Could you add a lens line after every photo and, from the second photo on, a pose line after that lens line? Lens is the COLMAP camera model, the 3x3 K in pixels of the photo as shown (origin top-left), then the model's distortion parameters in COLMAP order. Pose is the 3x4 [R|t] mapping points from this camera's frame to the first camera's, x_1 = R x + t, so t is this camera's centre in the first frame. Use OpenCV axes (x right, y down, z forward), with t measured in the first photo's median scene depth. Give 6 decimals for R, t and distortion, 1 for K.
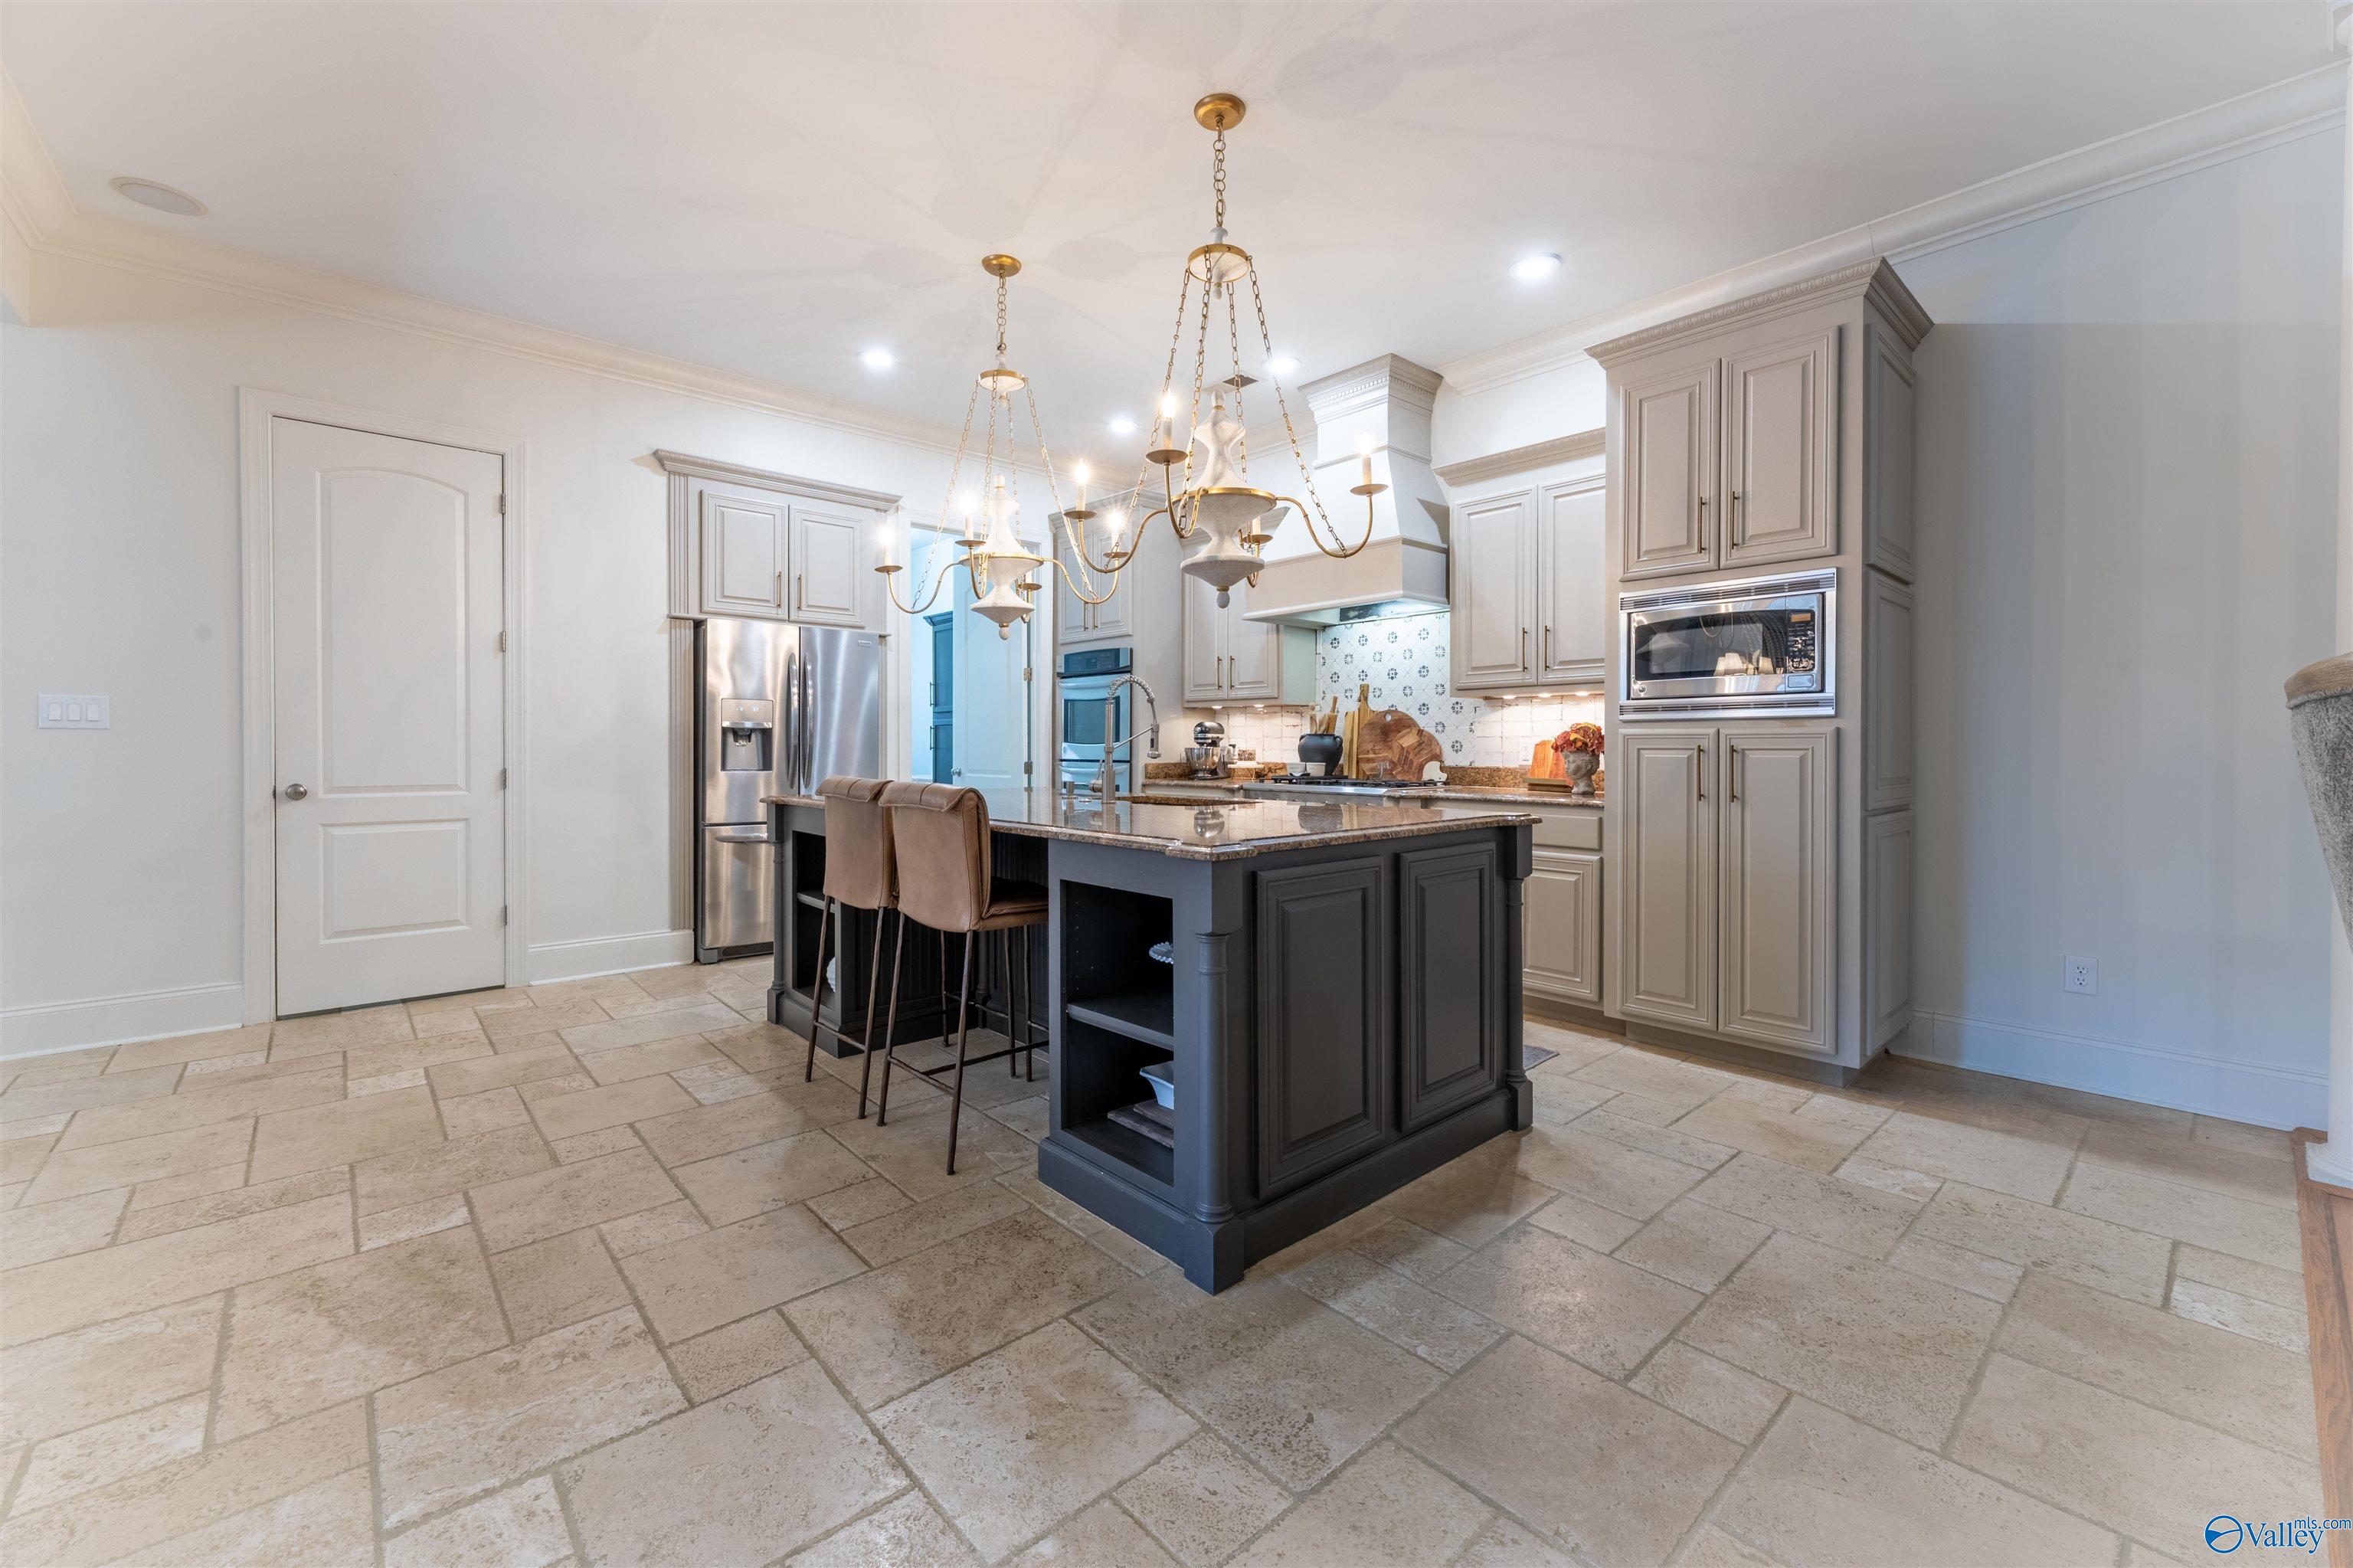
lens RADIAL K [[953.4, 0, 1210.1], [0, 953.4, 754.7], [0, 0, 1]] dist [0.001083, -0.000671]
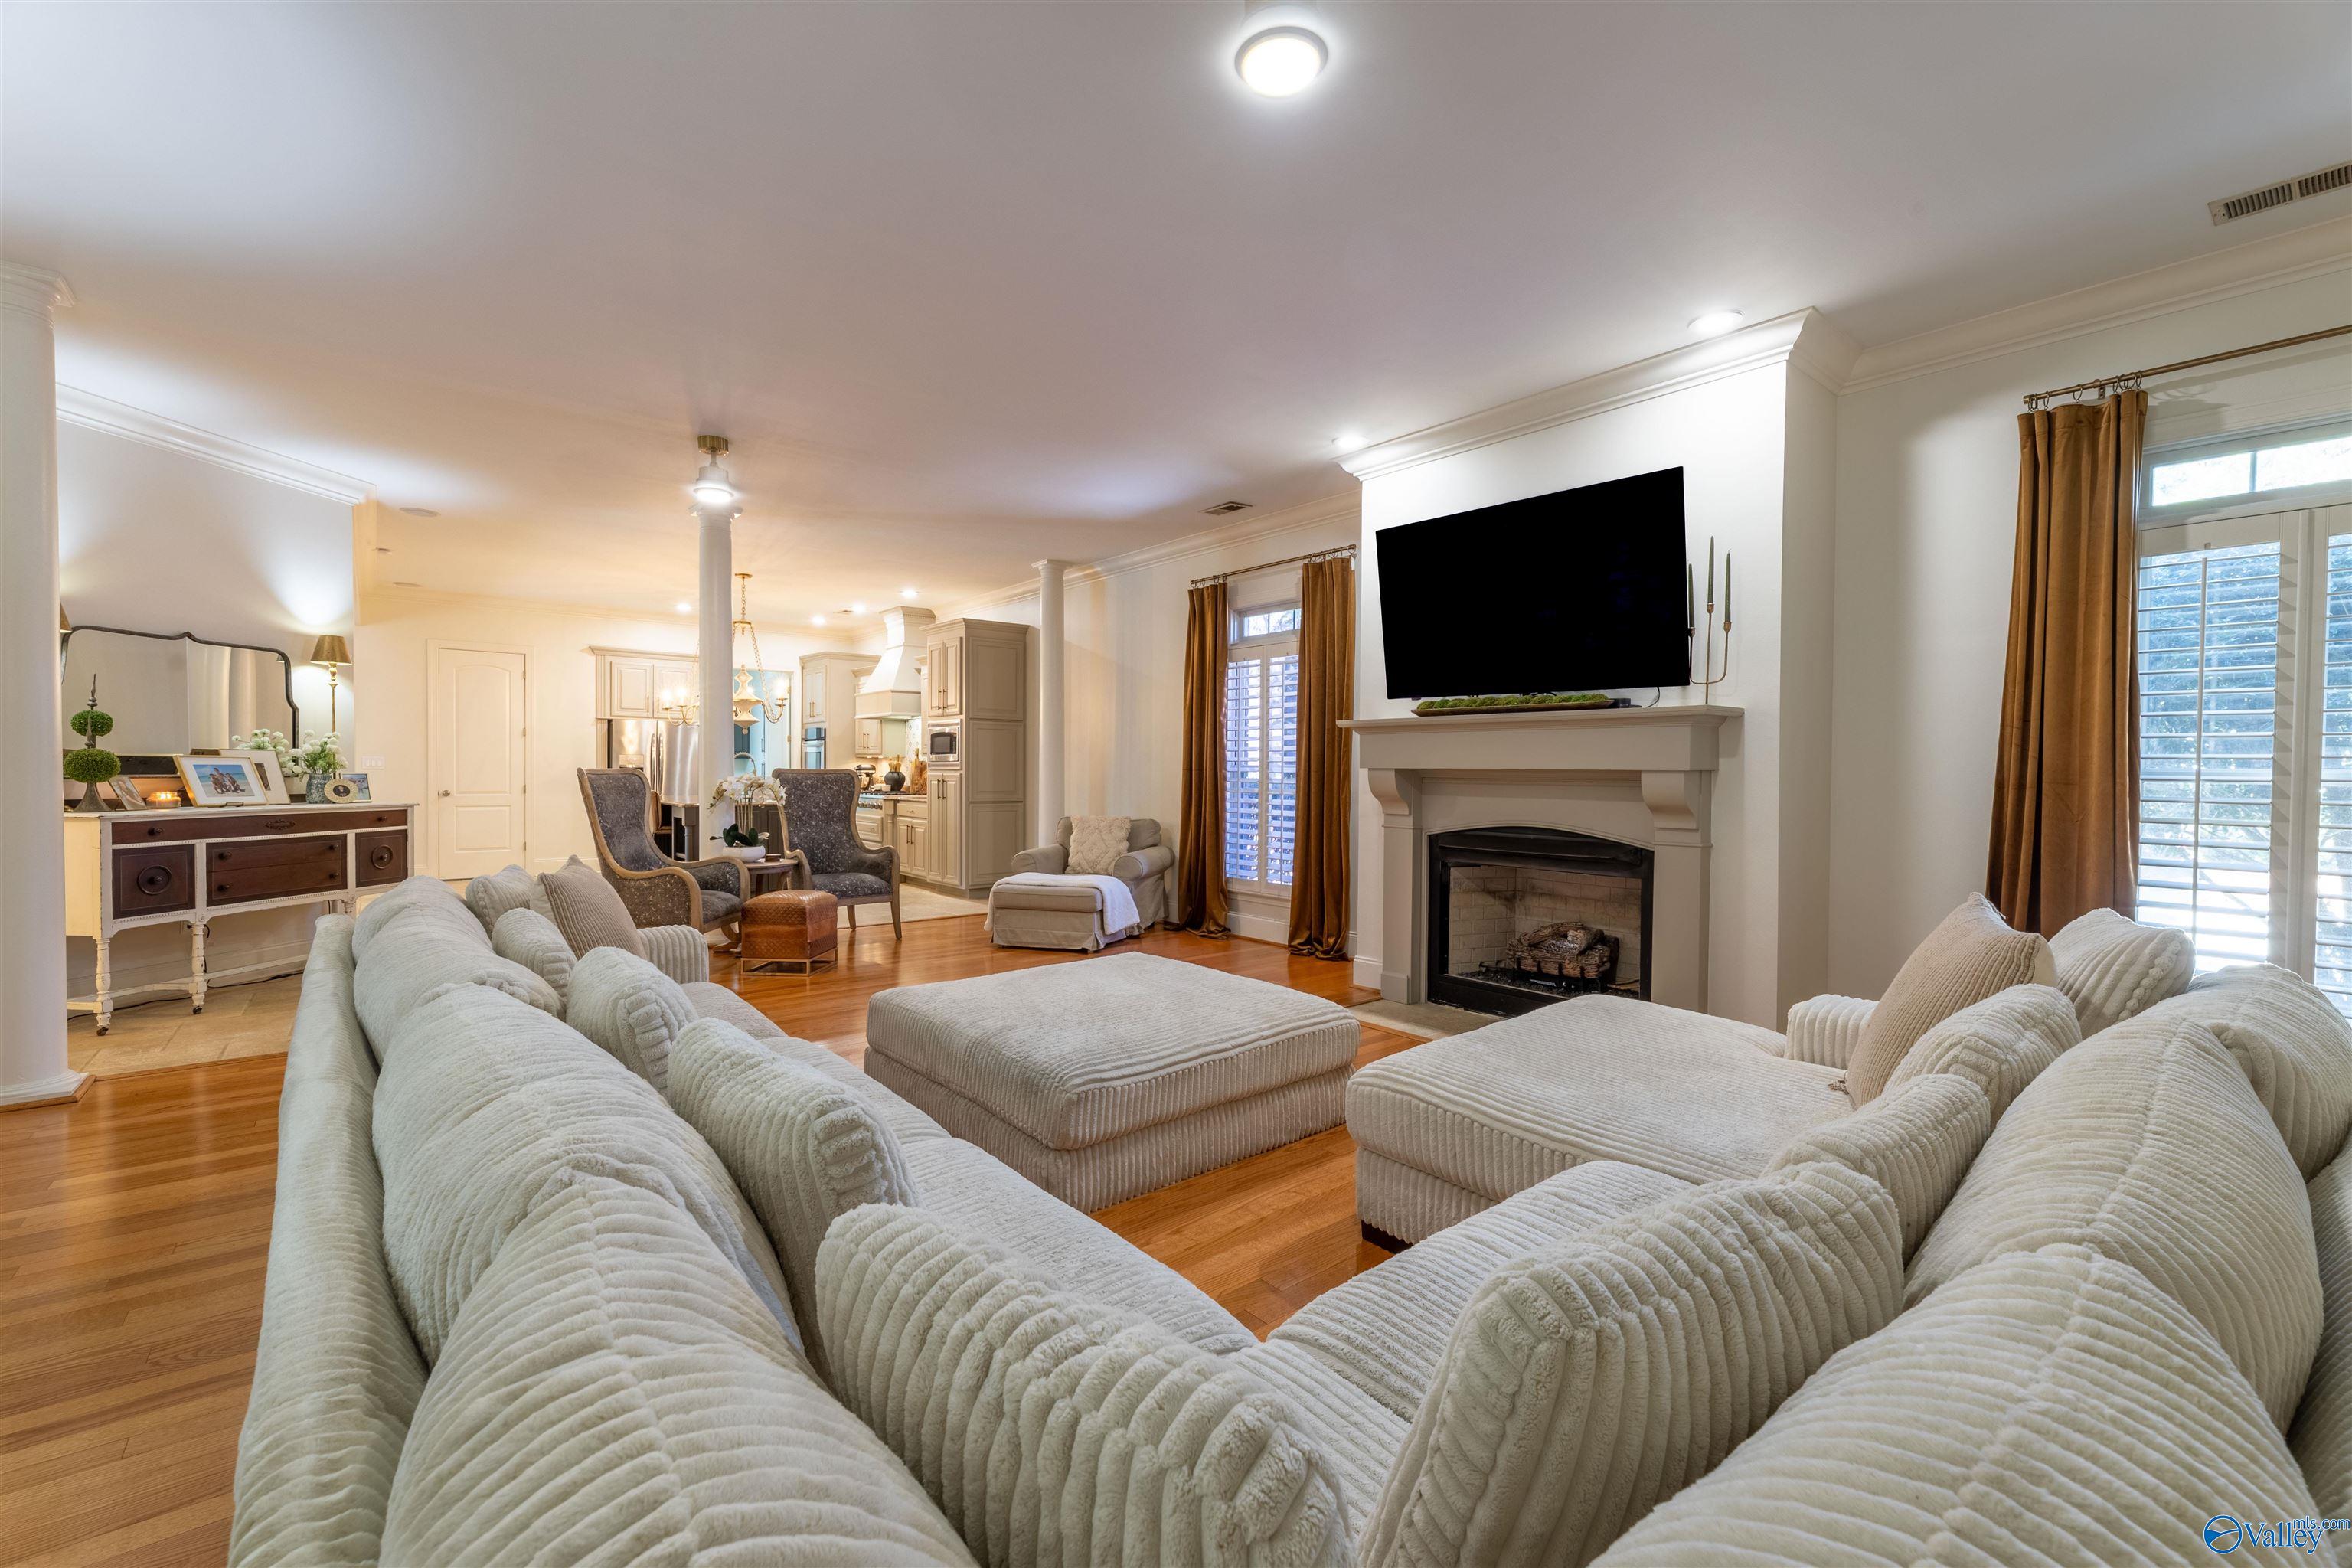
lens RADIAL K [[952.9, 0, 1189.8], [0, 952.9, 788.1], [0, 0, 1]] dist [0.001083, -0.000671]
pose [[0.999122, 0.007378, -0.041249, 1.618086], [-0.006924, 0.999914, 0.011148, -0.024098], [0.041328, -0.010852, 0.999087, -2.085406]]
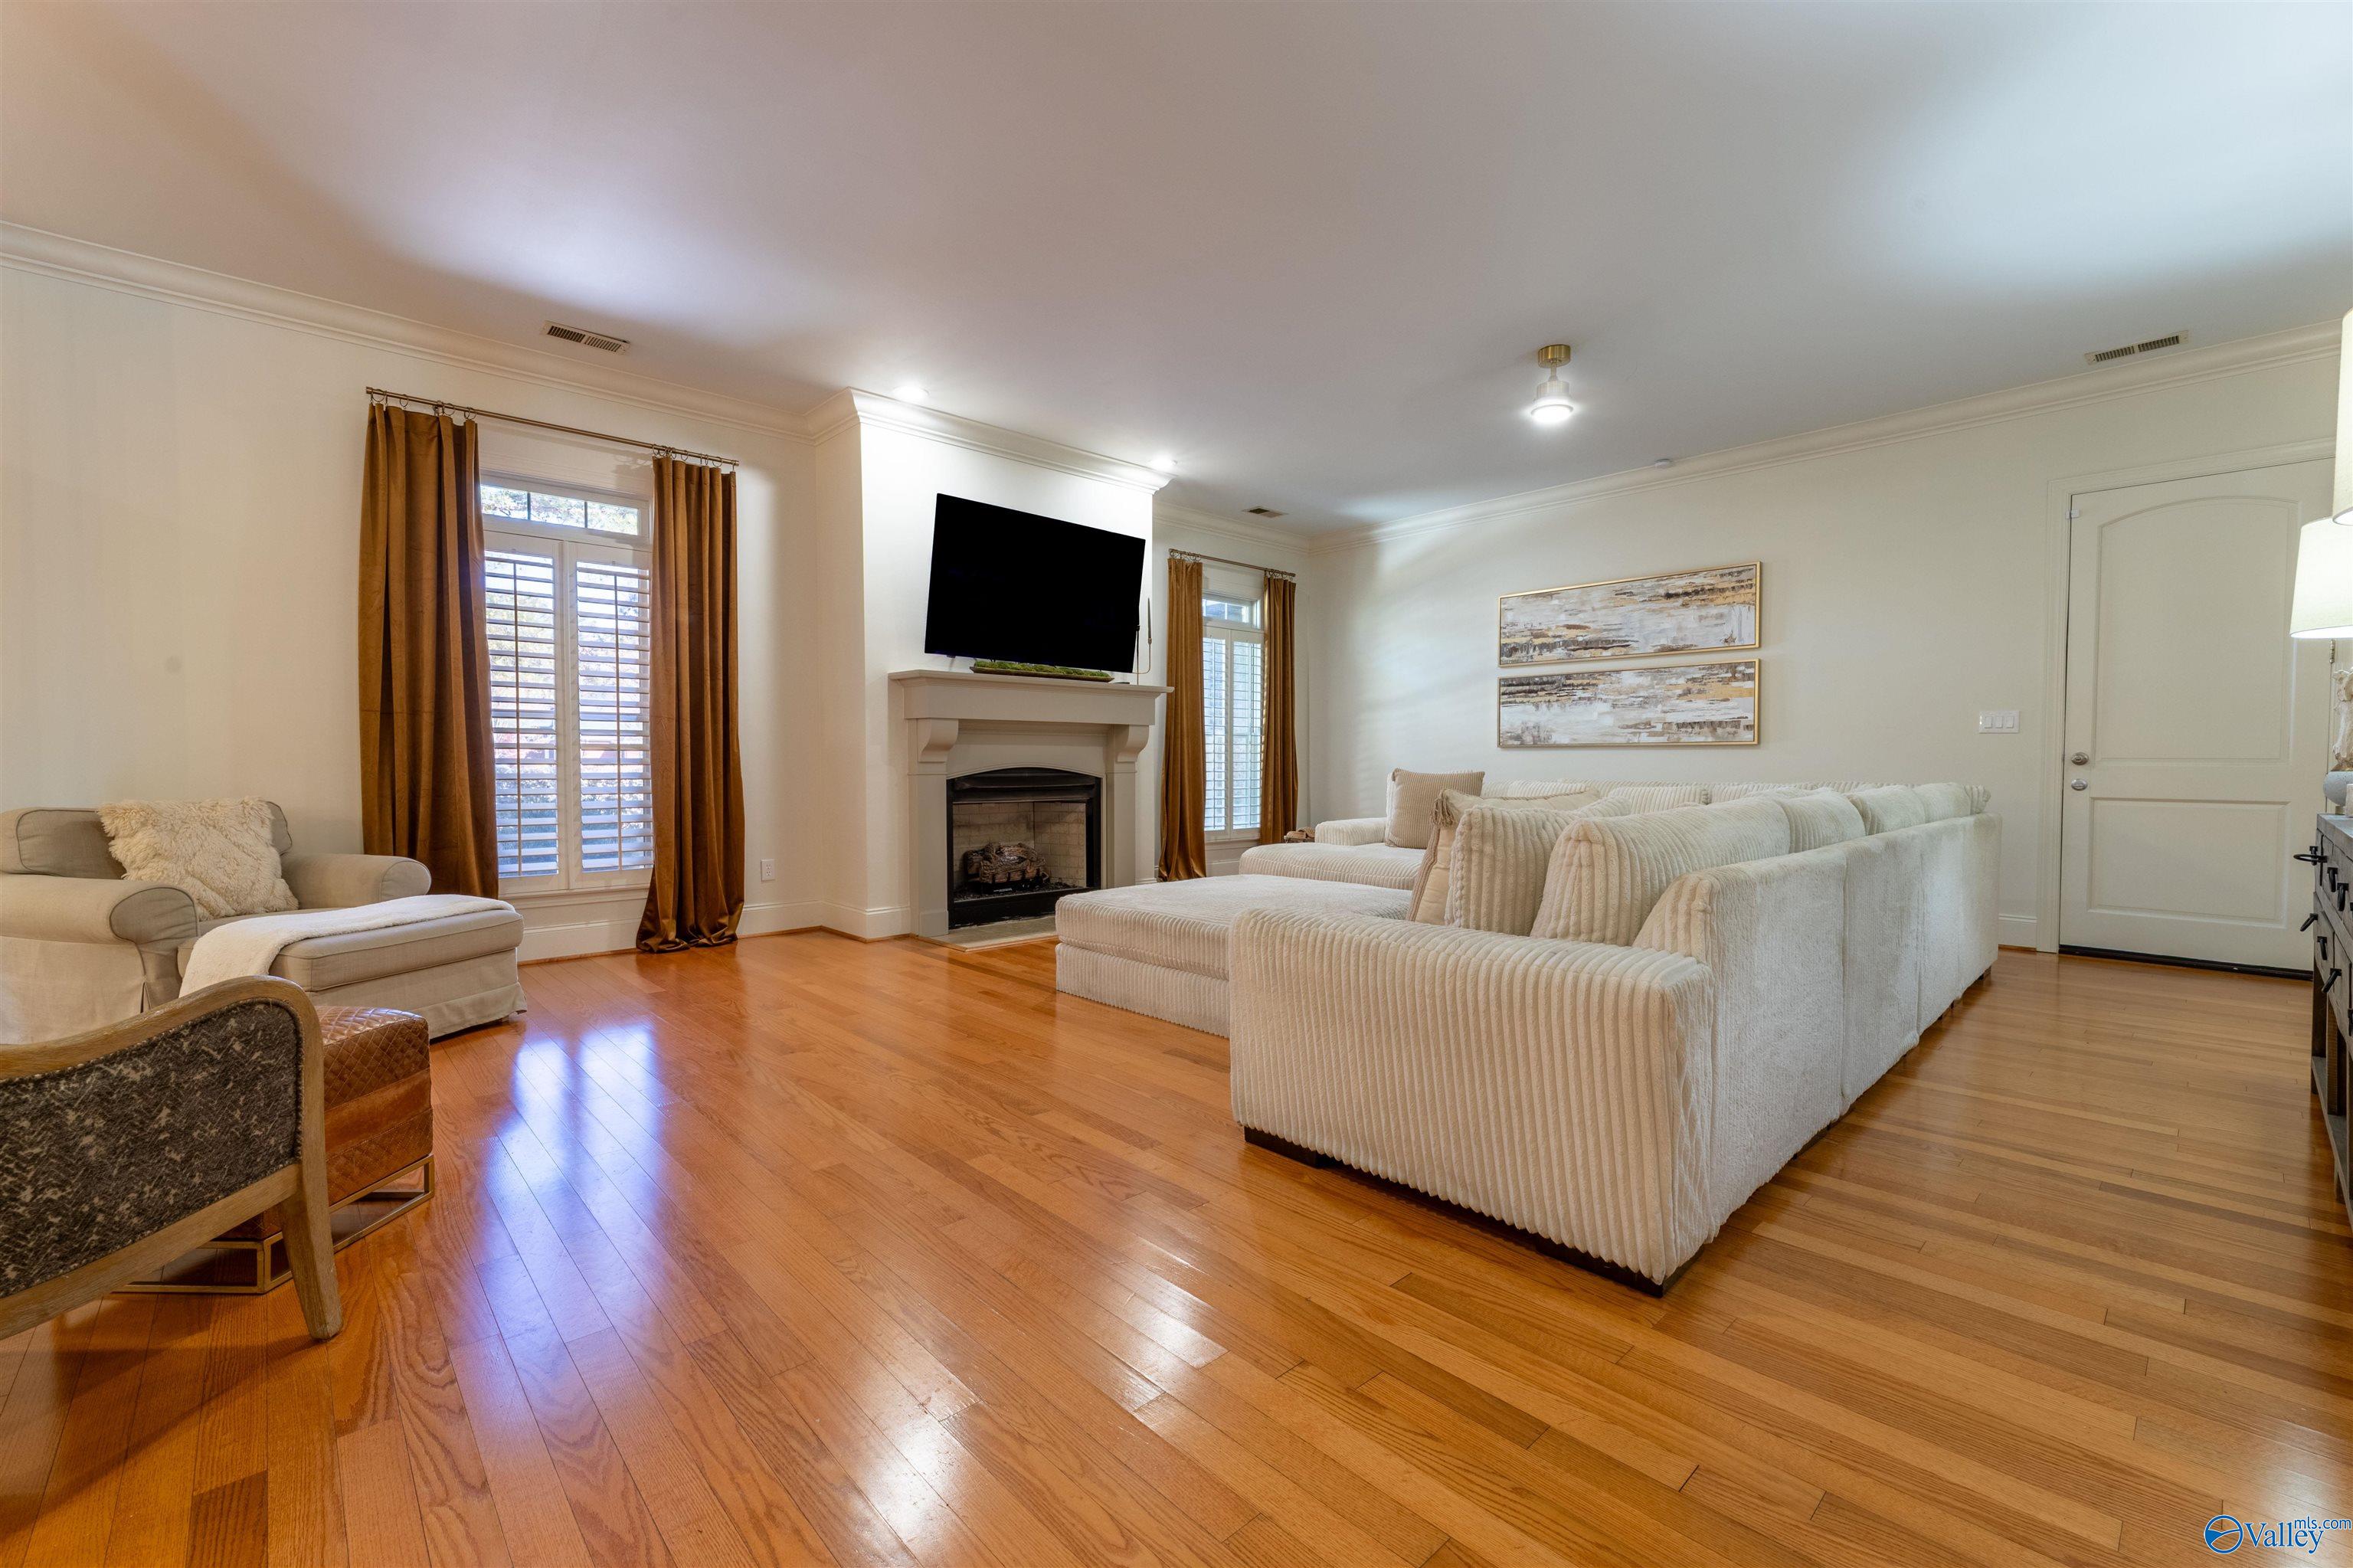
lens RADIAL K [[953.4, 0, 1159.4], [0, 953.4, 790.8], [0, 0, 1]] dist [0.001083, -0.000671]
pose [[0.018076, -0.031871, 0.999329, -0.029815], [0.010223, 0.999445, 0.031689, 0.047005], [-0.999784, 0.009643, 0.018392, -0.736505]]
